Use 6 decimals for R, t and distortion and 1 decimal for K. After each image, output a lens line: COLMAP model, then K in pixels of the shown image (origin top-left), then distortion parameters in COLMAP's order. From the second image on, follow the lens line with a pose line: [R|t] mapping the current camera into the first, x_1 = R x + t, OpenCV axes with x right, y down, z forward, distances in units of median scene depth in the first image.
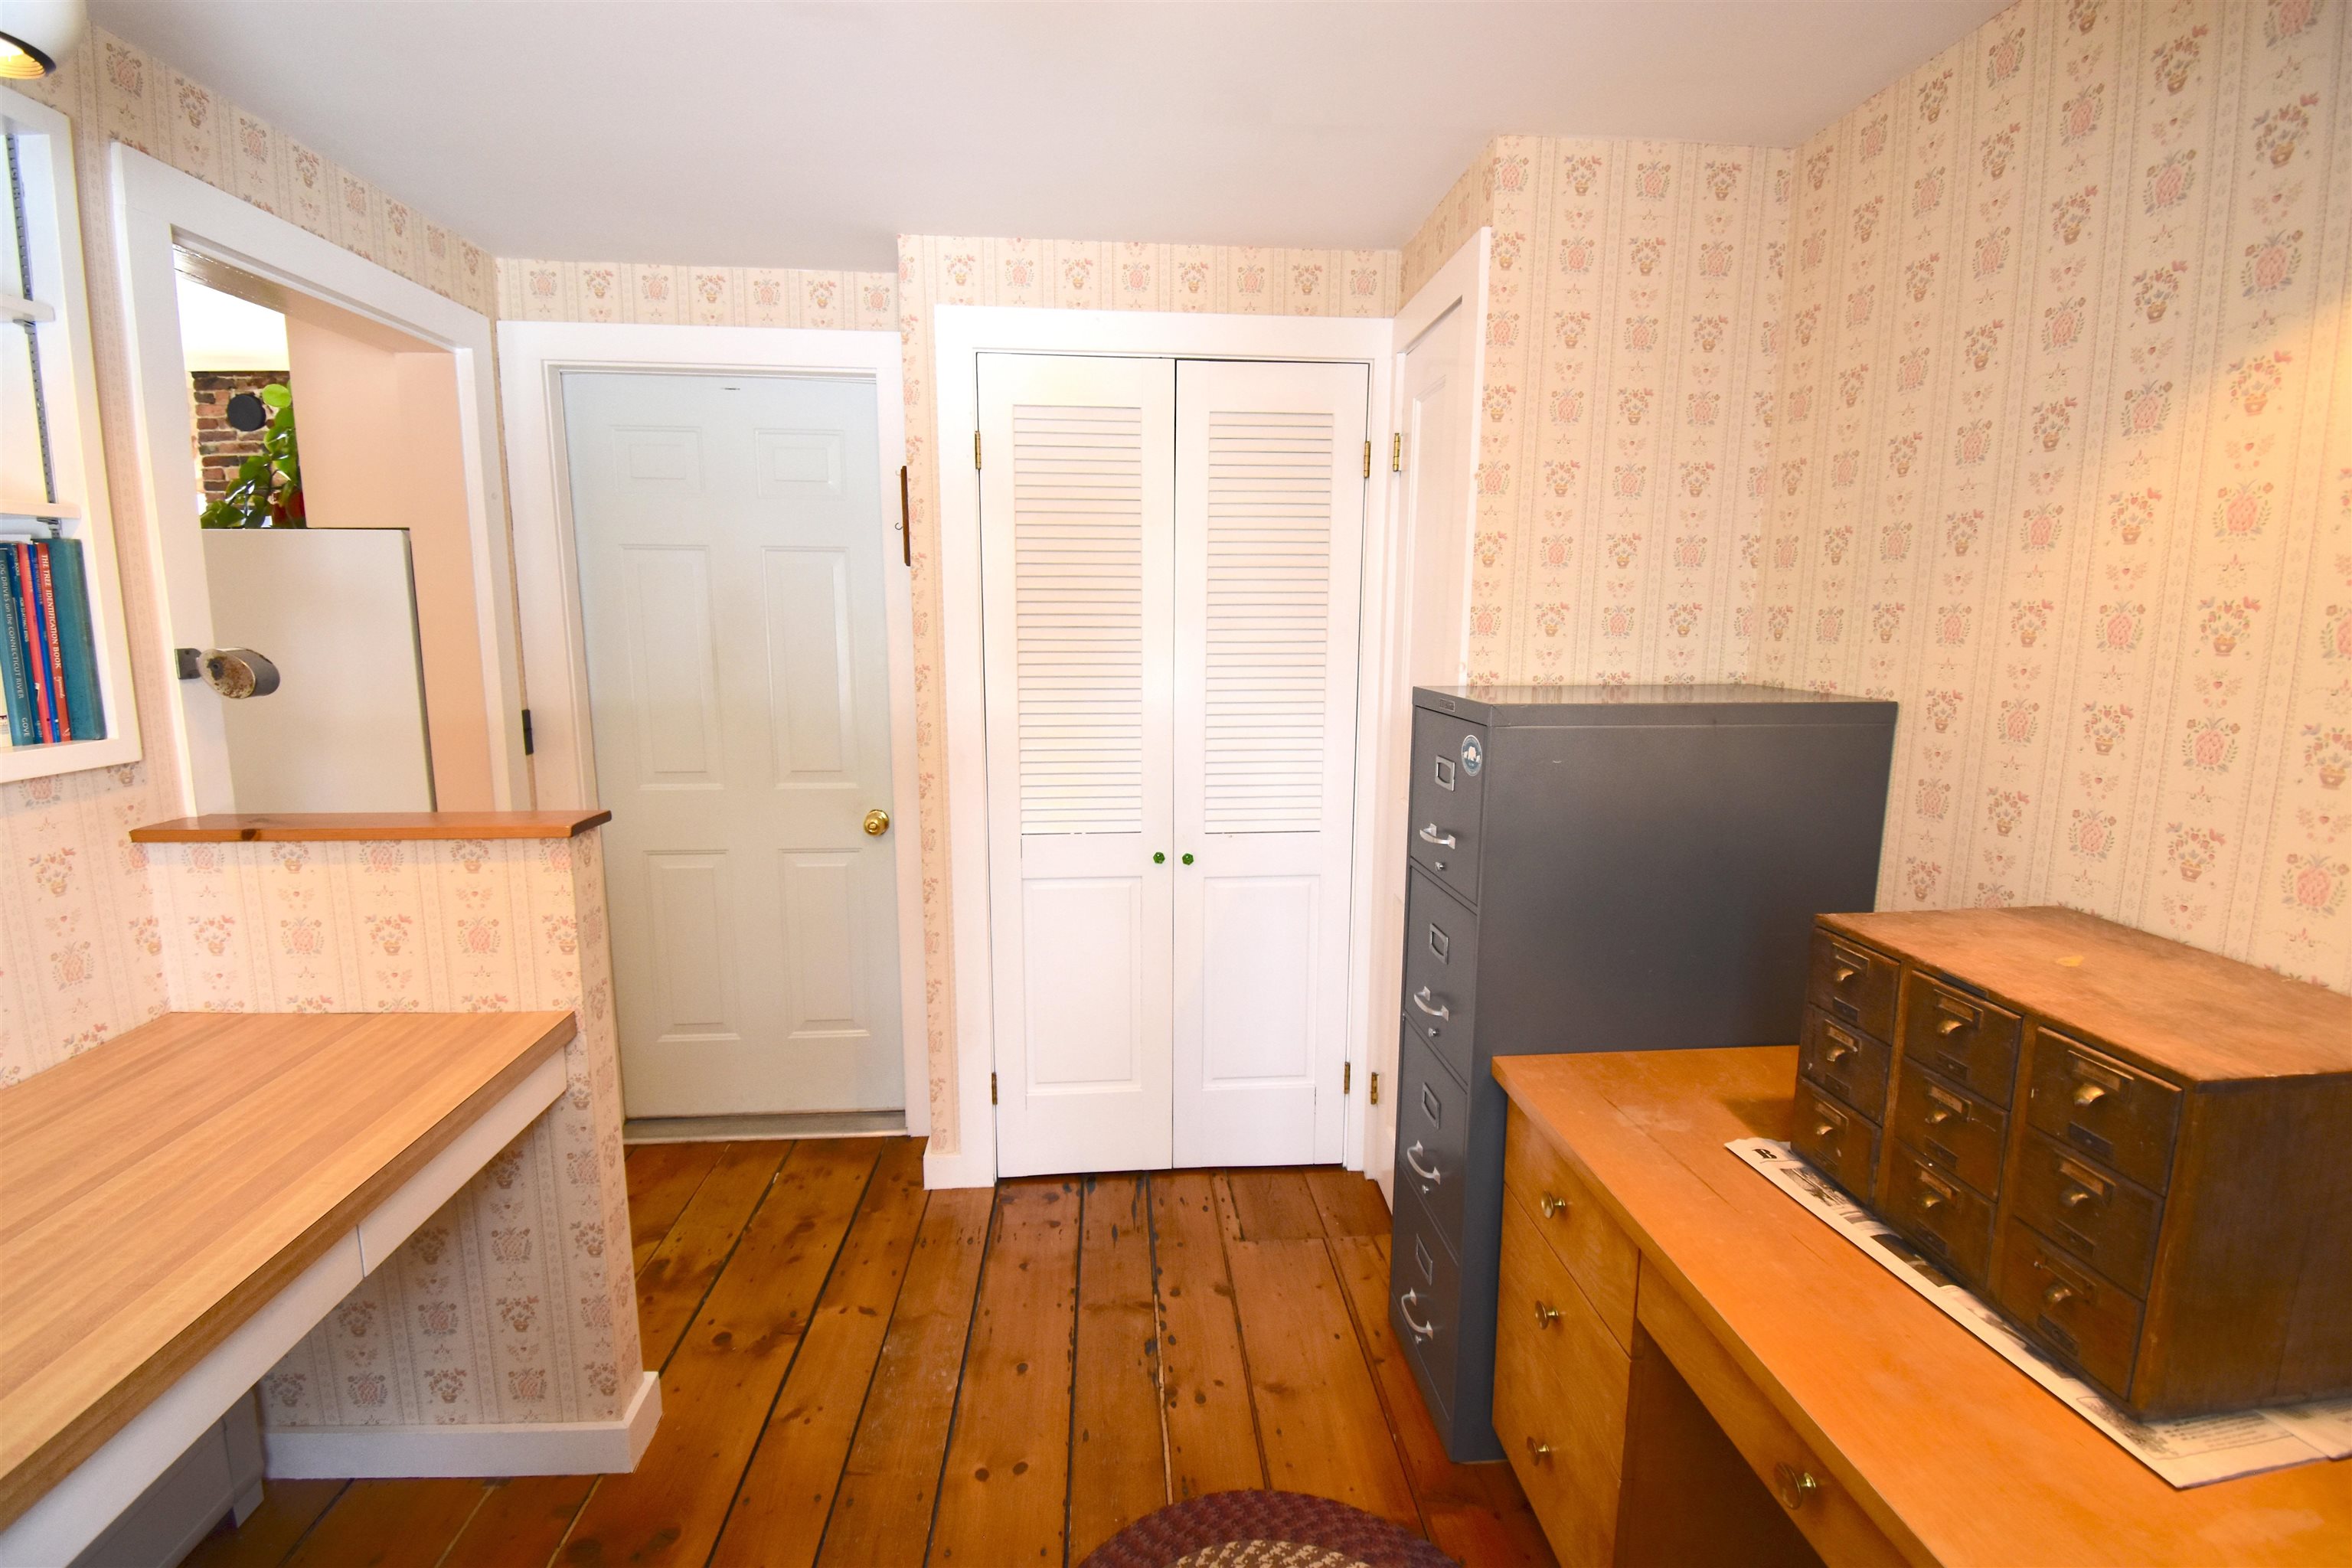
lens RADIAL K [[1034.7, 0, 1173.2], [0, 1034.7, 778.7], [0, 0, 1]] dist [0.027551, -0.029604]
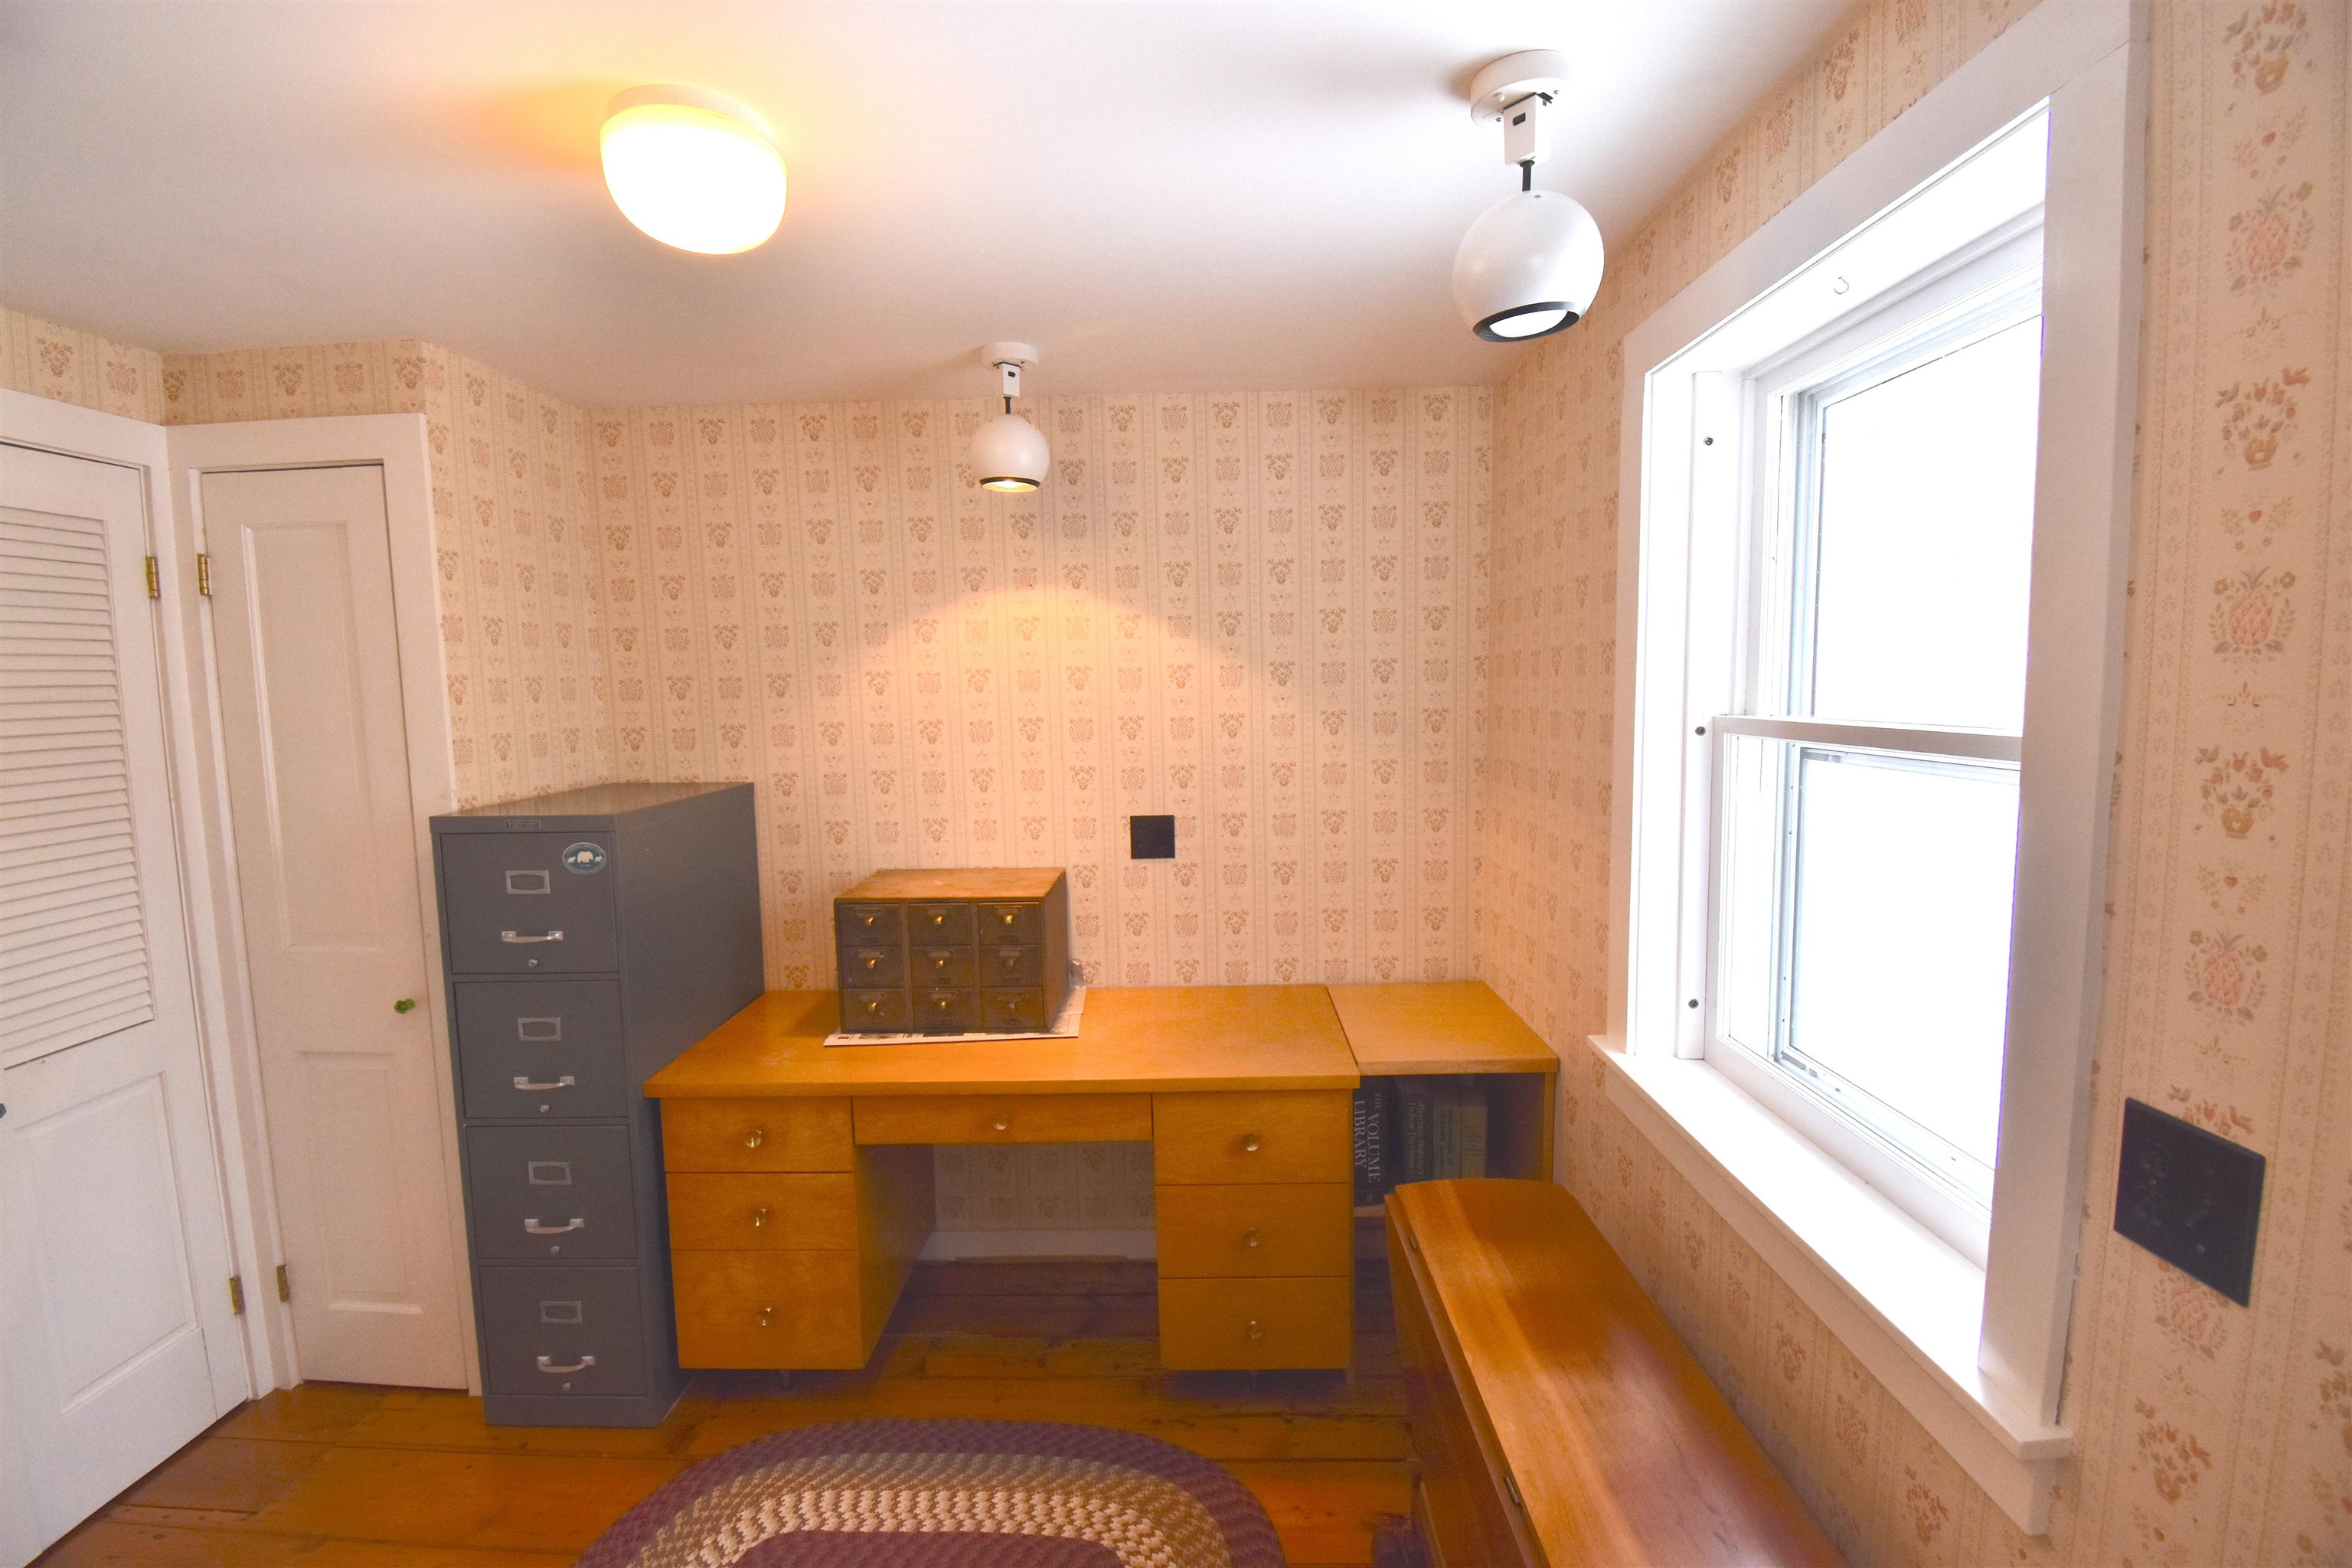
lens RADIAL K [[1034.7, 0, 1173.2], [0, 1034.7, 778.7], [0, 0, 1]] dist [0.027551, -0.029604]
pose [[0.099371, -0.098223, 0.990191, -0.743965], [0.175322, 0.981276, 0.079744, -0.078930], [-0.979483, 0.165678, 0.114731, 0.122497]]
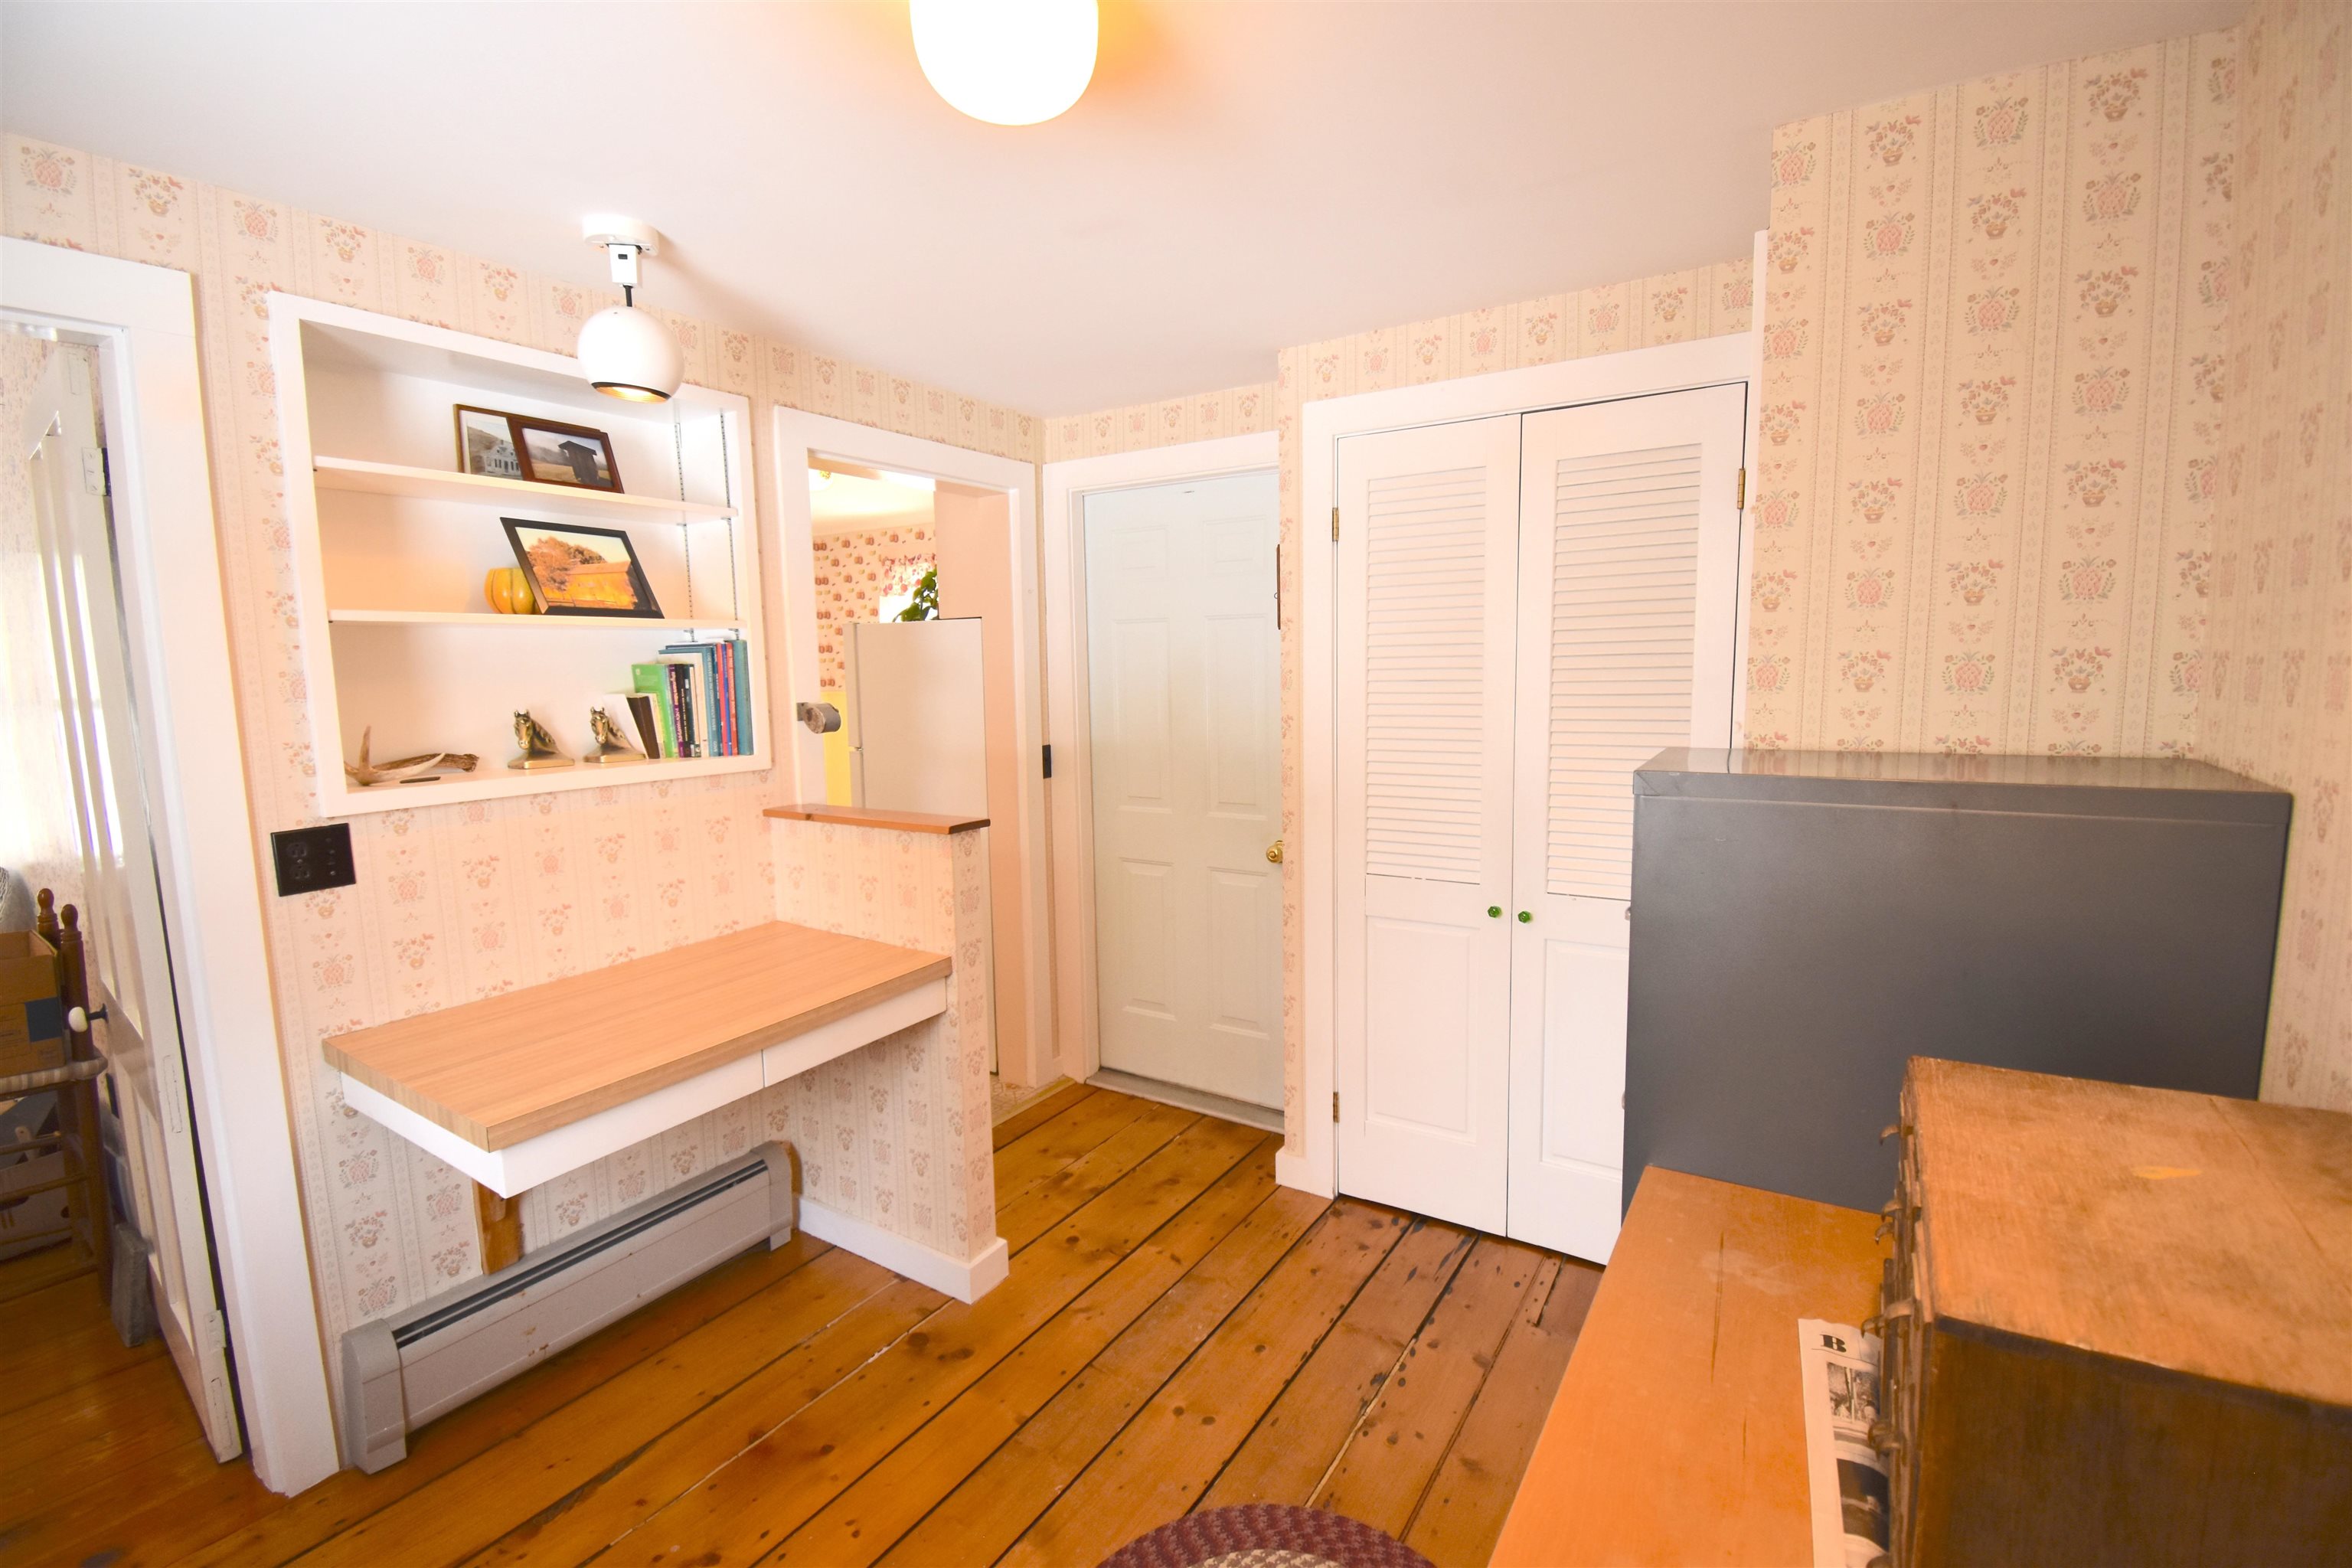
lens RADIAL K [[1034.7, 0, 1173.2], [0, 1034.7, 778.7], [0, 0, 1]] dist [0.027551, -0.029604]
pose [[0.800369, 0.048317, -0.597558, 0.426935], [-0.071765, 0.997301, -0.015483, -0.017114], [0.595197, 0.055275, 0.801677, 0.021599]]
